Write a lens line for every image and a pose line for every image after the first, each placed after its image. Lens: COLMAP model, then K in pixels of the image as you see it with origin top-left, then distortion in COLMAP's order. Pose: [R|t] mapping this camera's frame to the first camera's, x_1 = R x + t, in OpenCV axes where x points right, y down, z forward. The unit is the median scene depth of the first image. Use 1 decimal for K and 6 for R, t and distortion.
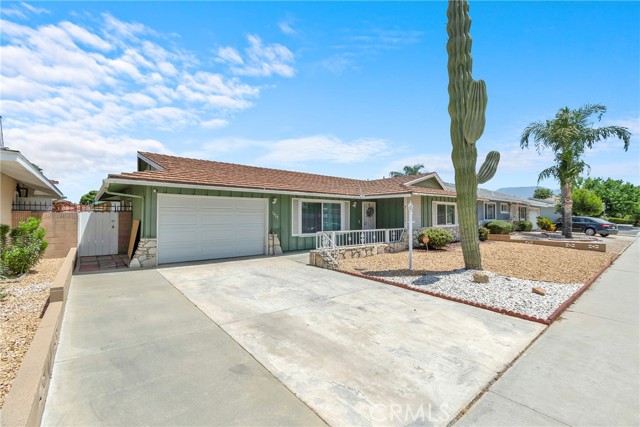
lens RADIAL K [[283.4, 0, 321.7], [0, 283.4, 212.7], [0, 0, 1]] dist [0.001507, -0.000112]
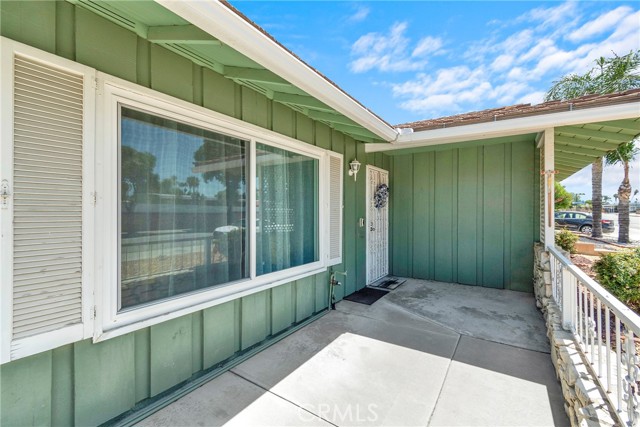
lens RADIAL K [[283.4, 0, 321.7], [0, 283.4, 212.7], [0, 0, 1]] dist [0.001507, -0.000112]
pose [[0.961744, -0.002048, 0.273941, -0.004877], [-0.003104, 0.999826, 0.018373, 0.013431], [-0.273931, -0.018521, 0.961571, 0.701182]]
